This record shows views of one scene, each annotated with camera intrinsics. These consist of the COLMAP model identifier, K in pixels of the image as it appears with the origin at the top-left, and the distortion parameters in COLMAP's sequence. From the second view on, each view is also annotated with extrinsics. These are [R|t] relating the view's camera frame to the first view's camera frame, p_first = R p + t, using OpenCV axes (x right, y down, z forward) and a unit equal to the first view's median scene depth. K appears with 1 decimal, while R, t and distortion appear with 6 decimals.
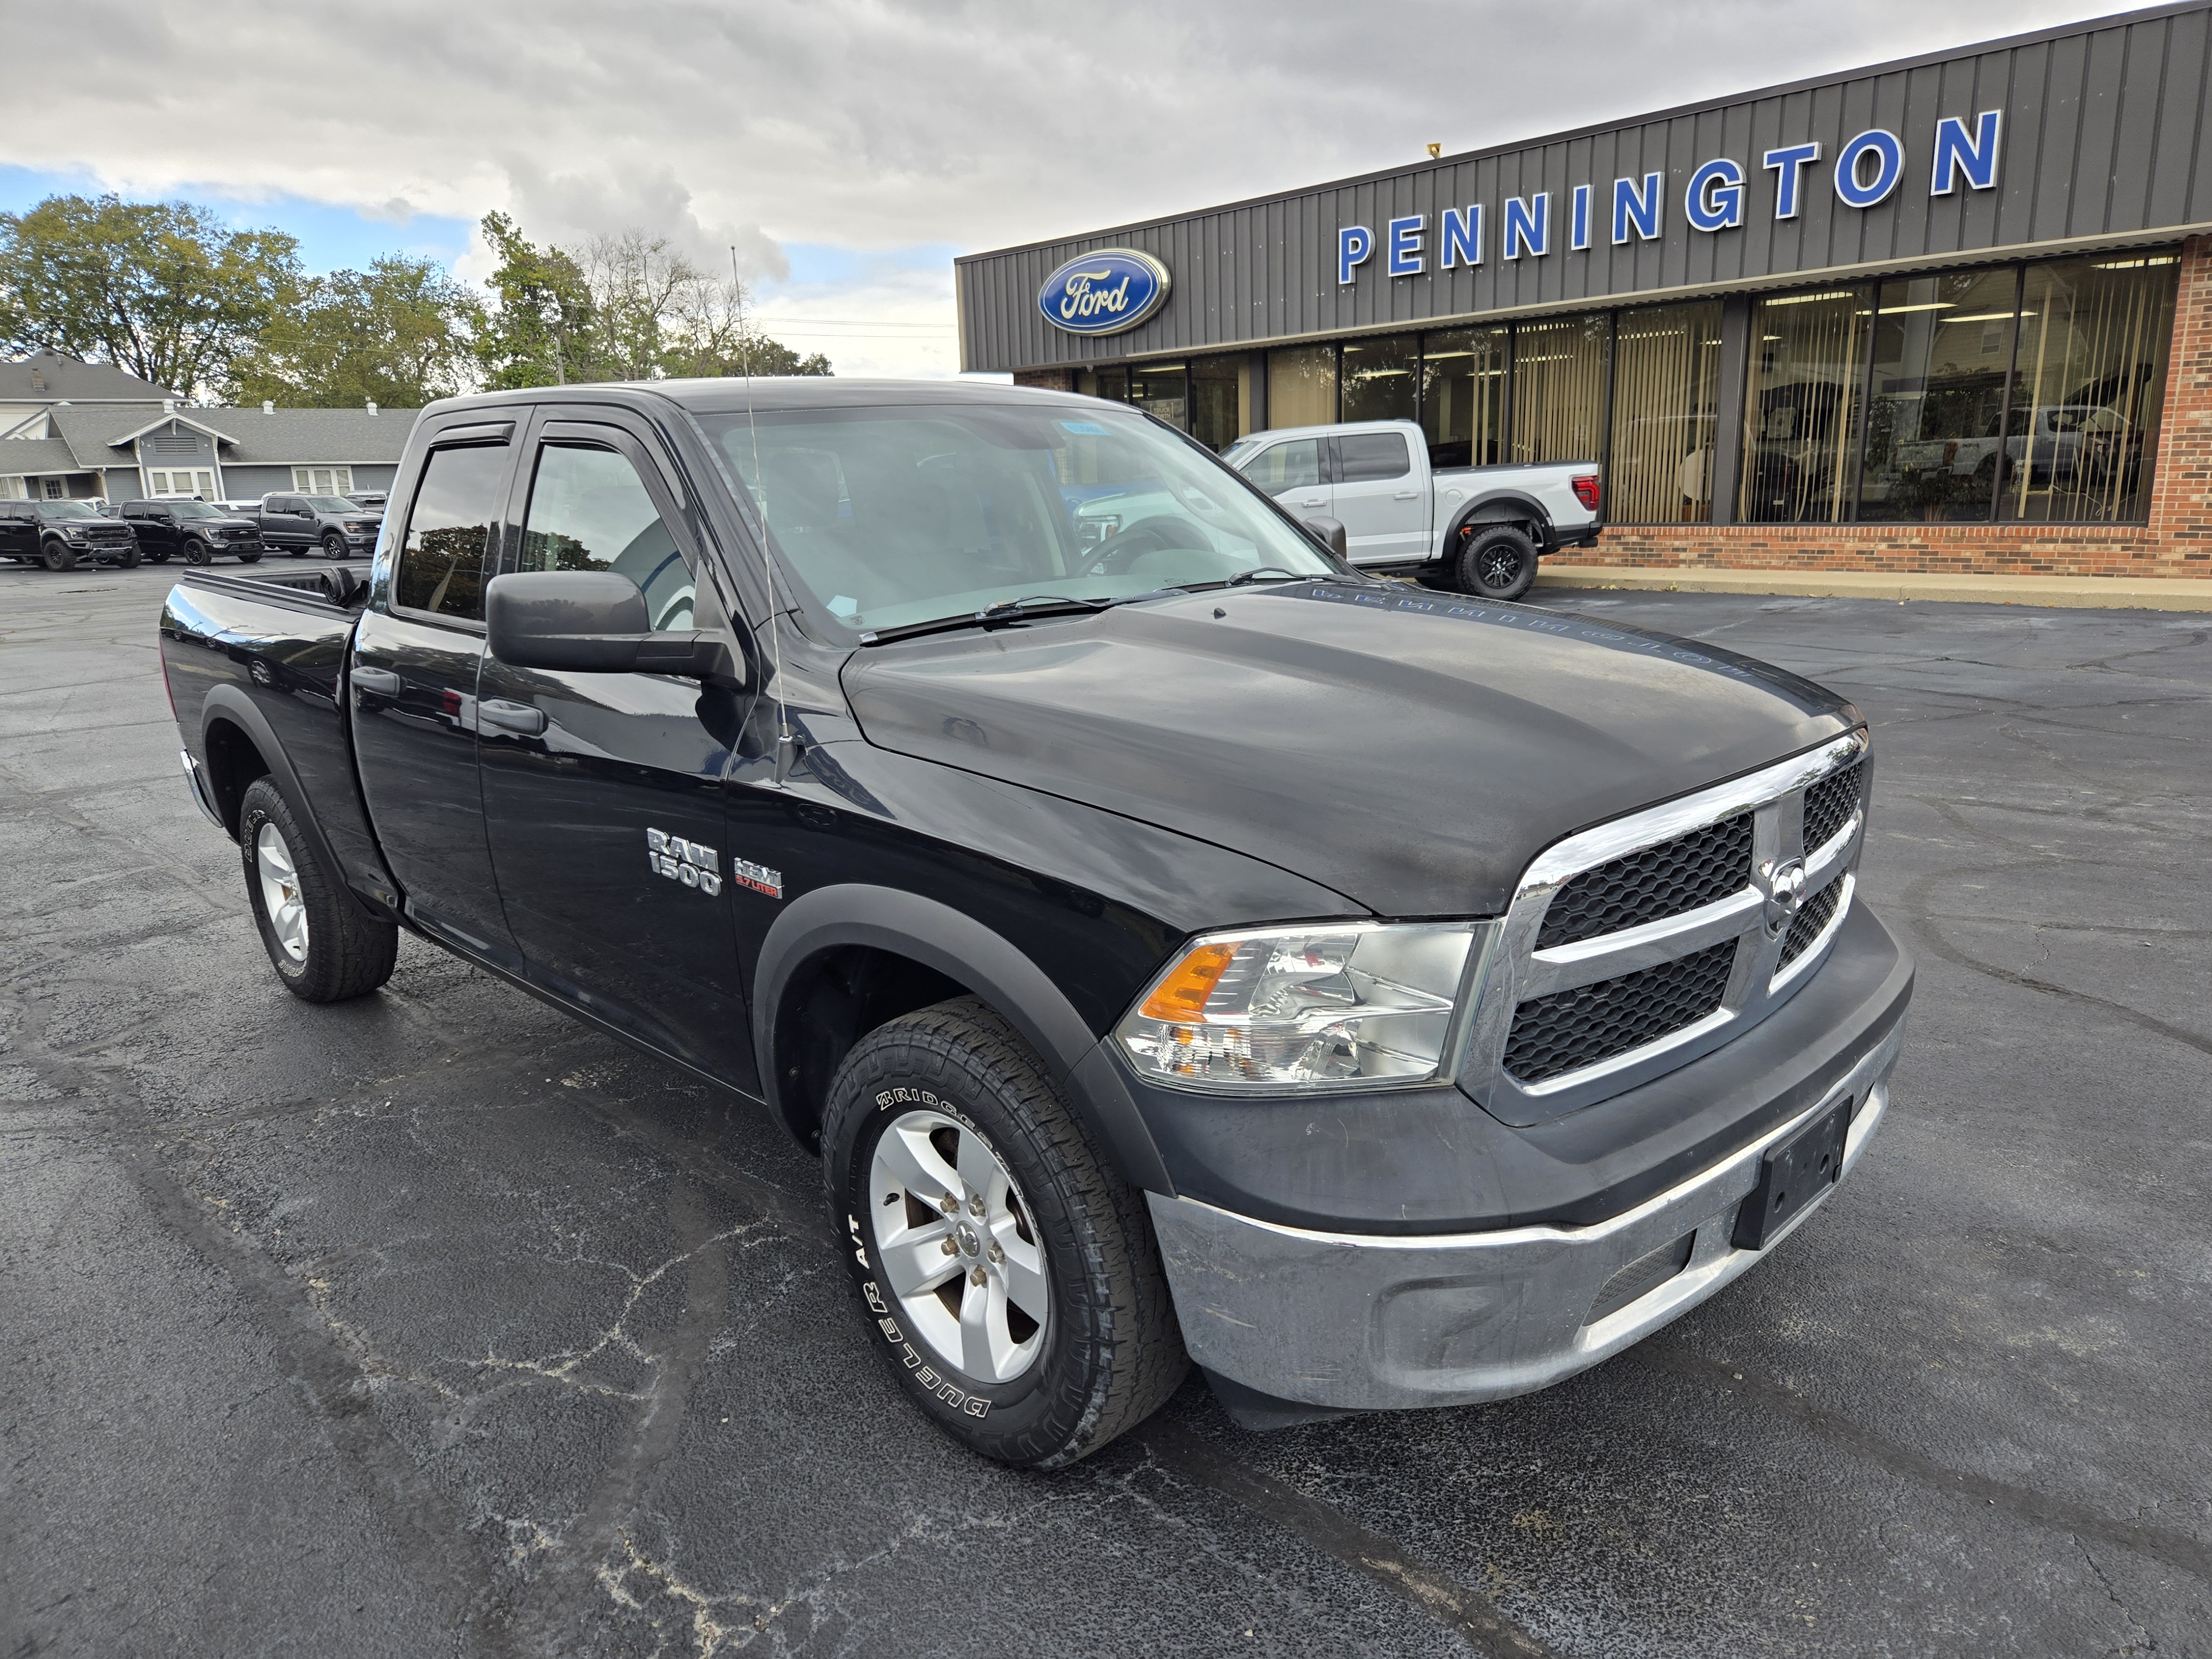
lens RADIAL K [[1552.8, 0, 1115.4], [0, 1552.8, 845.1], [0, 0, 1]] dist [0.054963, -0.048962]
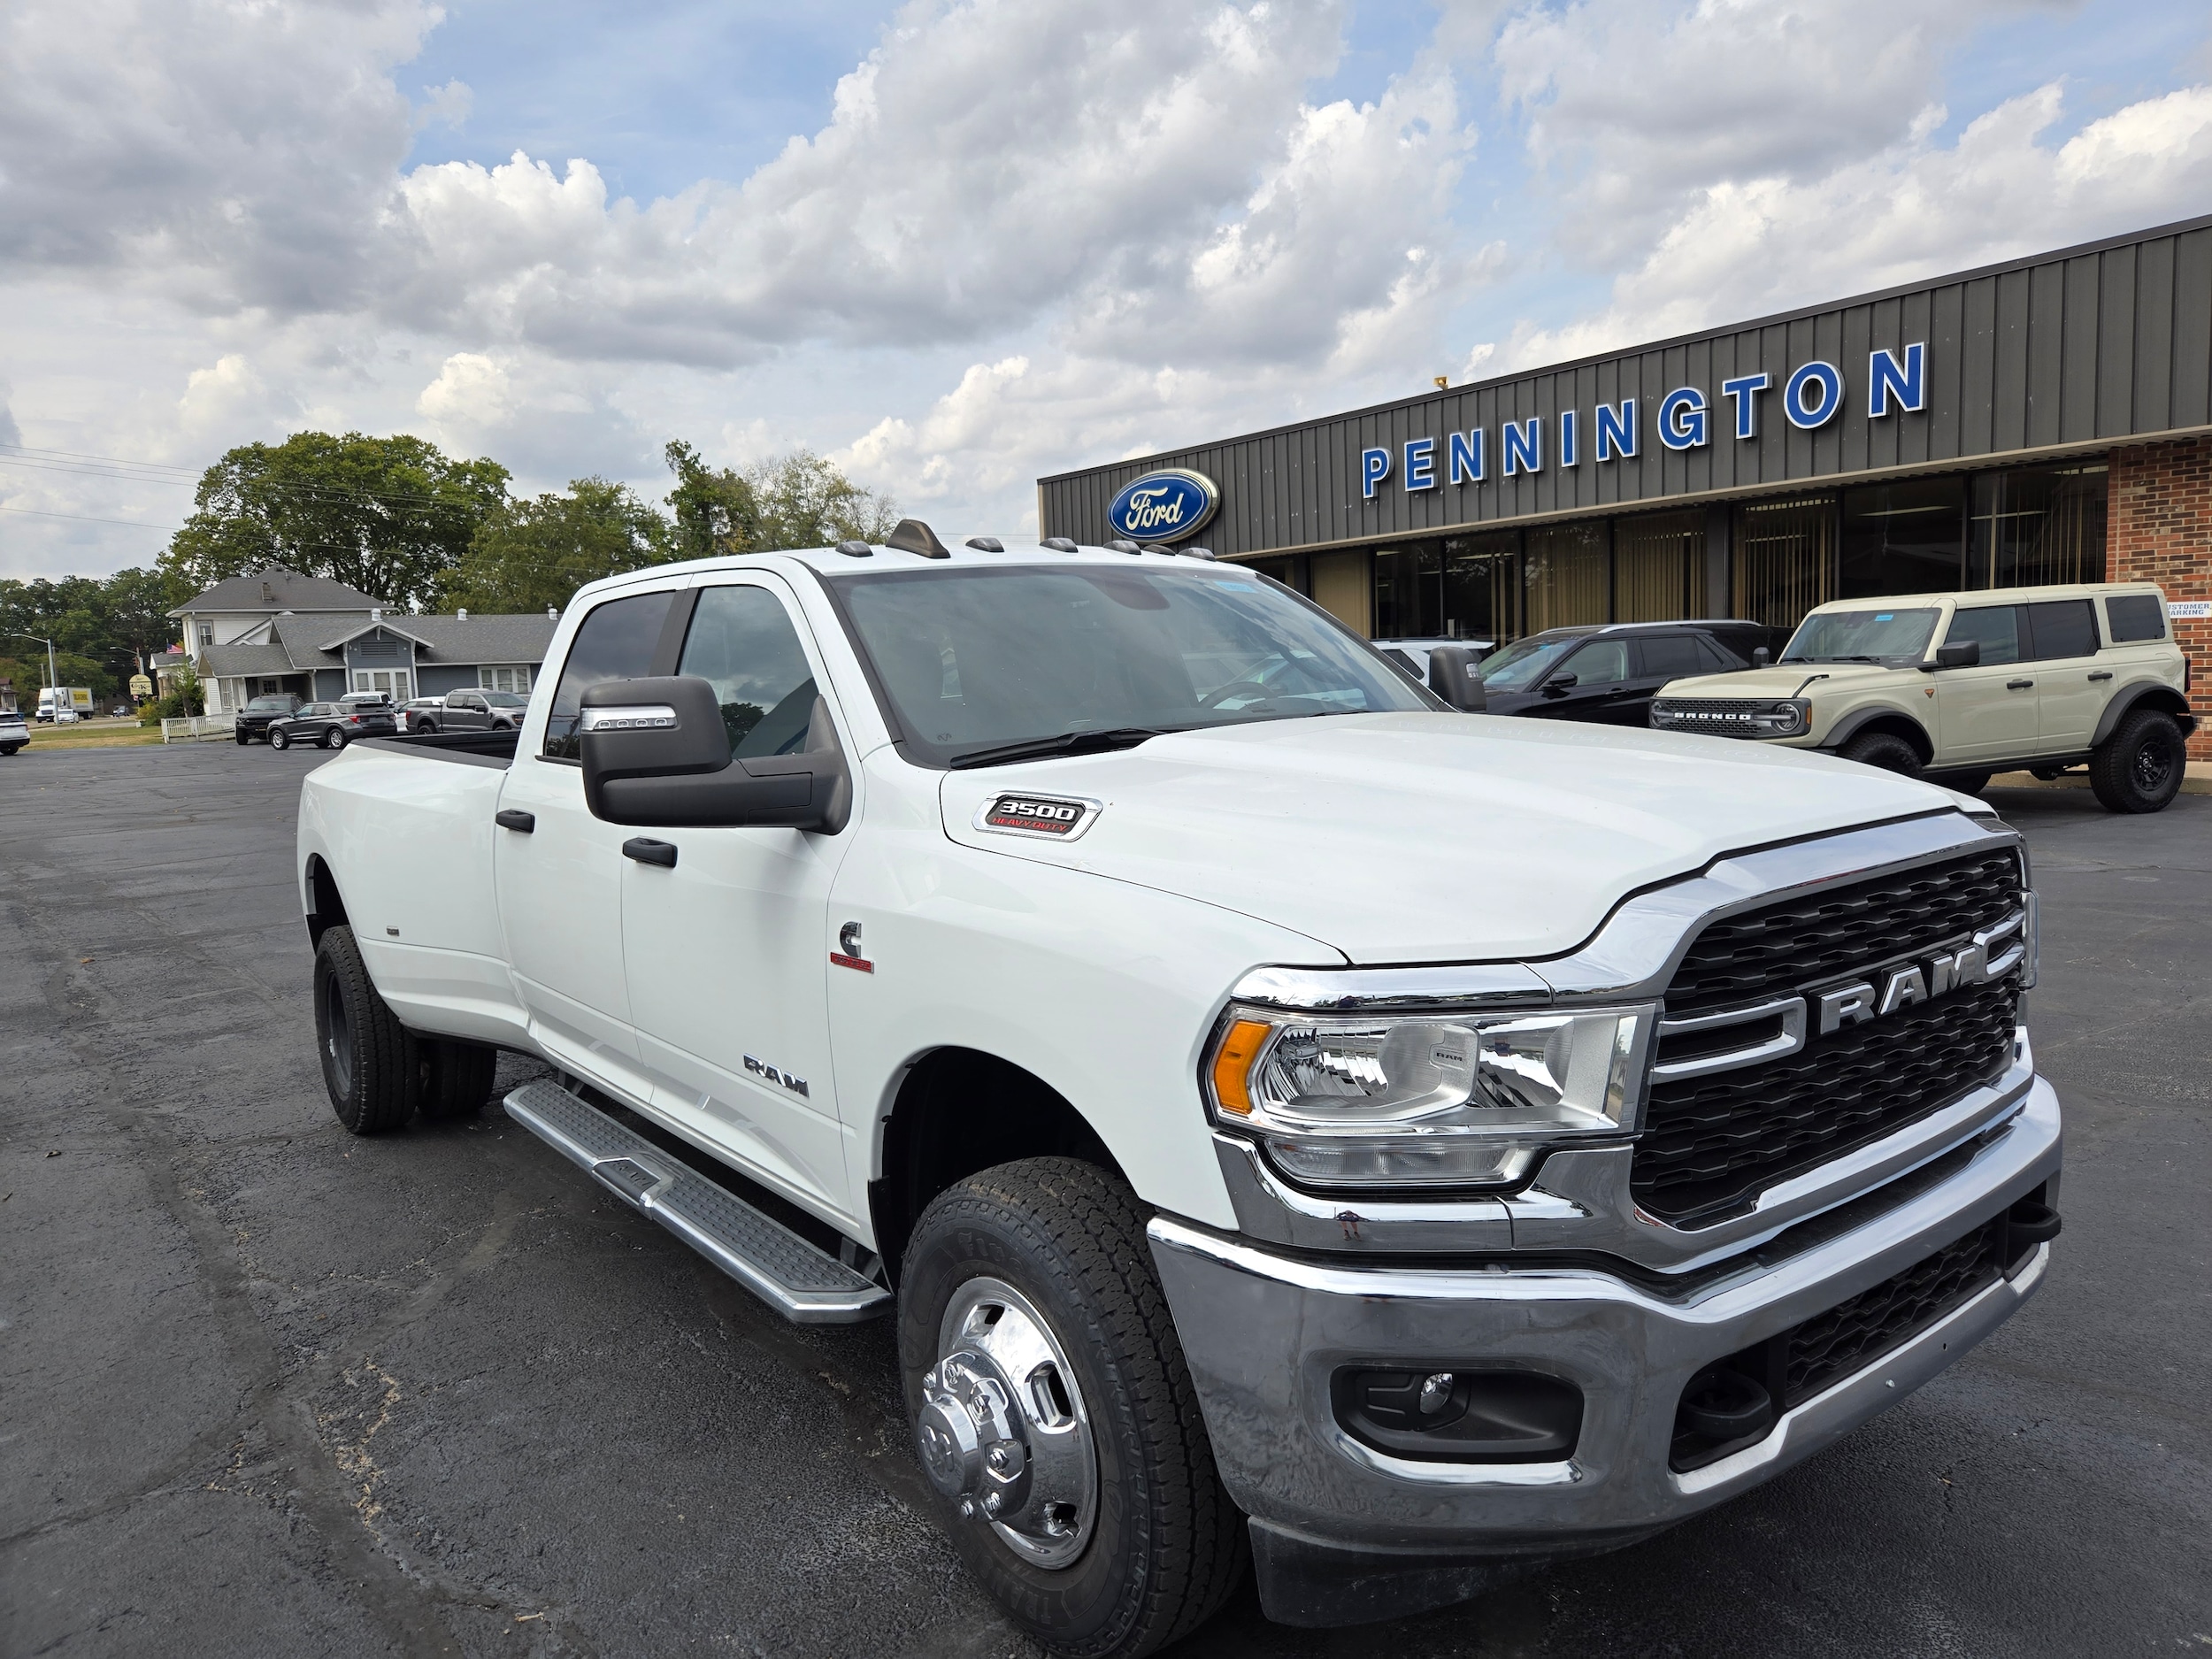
lens RADIAL K [[1555.4, 0, 1114.8], [0, 1555.4, 809.2], [0, 0, 1]] dist [0.045358, -0.039918]
pose [[0.995523, -0.000377, -0.094524, 0.083496], [-0.012905, 0.990086, -0.139866, 0.016411], [0.093639, 0.140460, 0.985648, -0.079223]]
